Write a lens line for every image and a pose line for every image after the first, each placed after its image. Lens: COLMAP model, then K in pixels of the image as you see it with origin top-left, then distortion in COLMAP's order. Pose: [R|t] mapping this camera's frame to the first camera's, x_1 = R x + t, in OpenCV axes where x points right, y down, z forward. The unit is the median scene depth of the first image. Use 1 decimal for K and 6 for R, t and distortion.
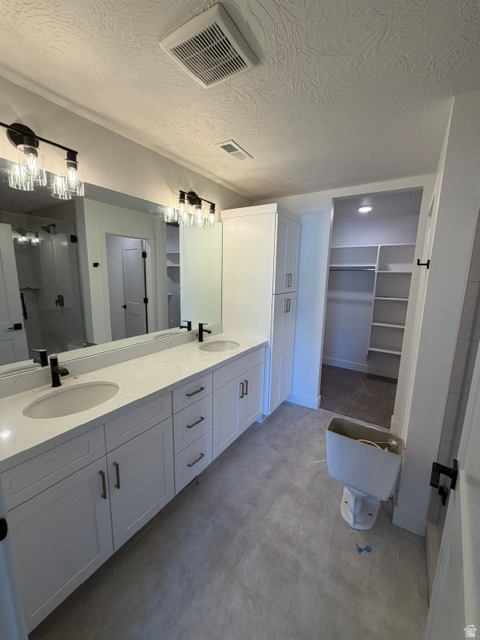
lens RADIAL K [[257.0, 0, 240.0], [0, 257.0, 320.0], [0, 0, 1]] dist [0.011773, -0.000012]
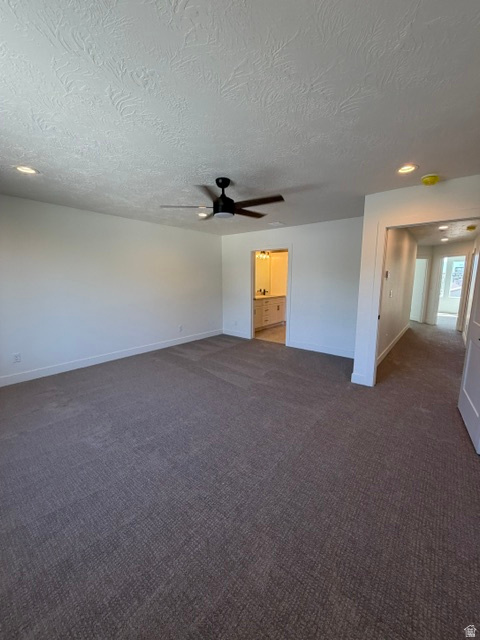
lens RADIAL K [[257.0, 0, 240.0], [0, 257.0, 320.0], [0, 0, 1]] dist [0.011773, -0.000012]
pose [[0.994274, -0.003864, -0.106789, -0.117527], [0.002762, 0.999941, -0.010463, 0.435707], [0.106823, 0.010108, 0.994227, -2.261131]]
